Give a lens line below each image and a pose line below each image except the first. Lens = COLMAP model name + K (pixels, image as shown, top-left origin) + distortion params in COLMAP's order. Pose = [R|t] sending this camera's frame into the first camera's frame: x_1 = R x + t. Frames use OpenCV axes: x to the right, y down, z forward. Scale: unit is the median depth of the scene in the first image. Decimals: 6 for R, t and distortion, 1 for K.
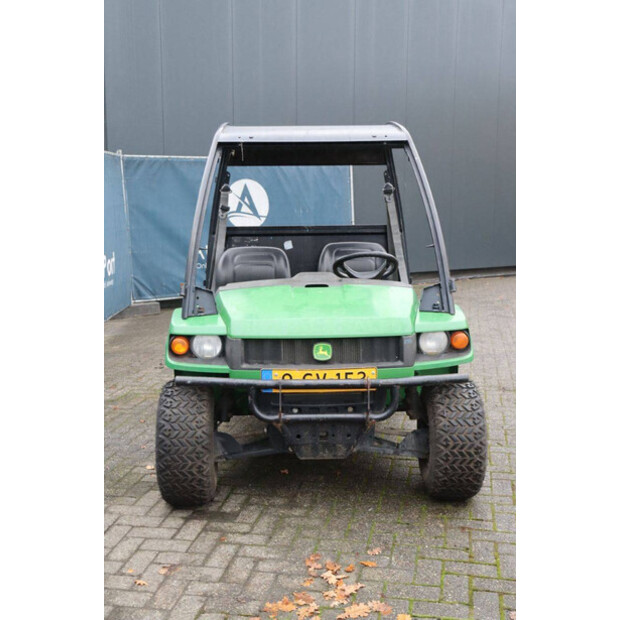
lens RADIAL K [[774.3, 0, 310.0], [0, 774.3, 310.0], [0, 0, 1]] dist [0.020212, 0.003617]
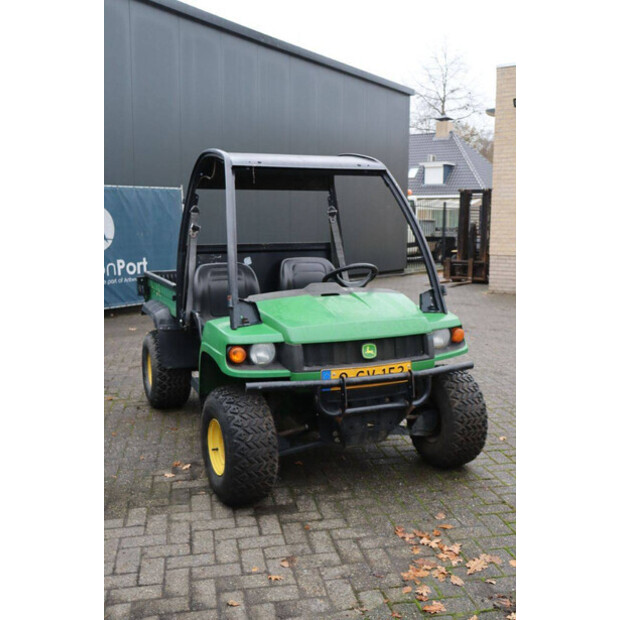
lens RADIAL K [[666.3, 0, 310.0], [0, 666.3, 310.0], [0, 0, 1]] dist [-0.050388, -0.000239]
pose [[0.930800, -0.042972, 0.362995, -0.407478], [0.049123, 0.998763, -0.007727, -0.003103], [-0.362214, 0.025024, 0.931759, 0.115146]]
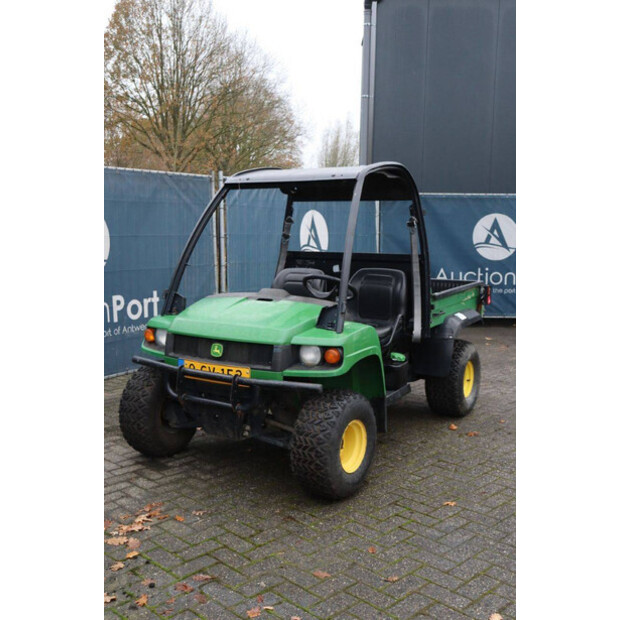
lens RADIAL K [[702.2, 0, 310.0], [0, 702.2, 310.0], [0, 0, 1]] dist [-0.029515, -0.009802]
pose [[0.826592, 0.080453, -0.557021, 0.742557], [-0.097513, 0.995234, -0.000959, -0.023084], [0.554289, 0.055109, 0.830498, 0.141209]]
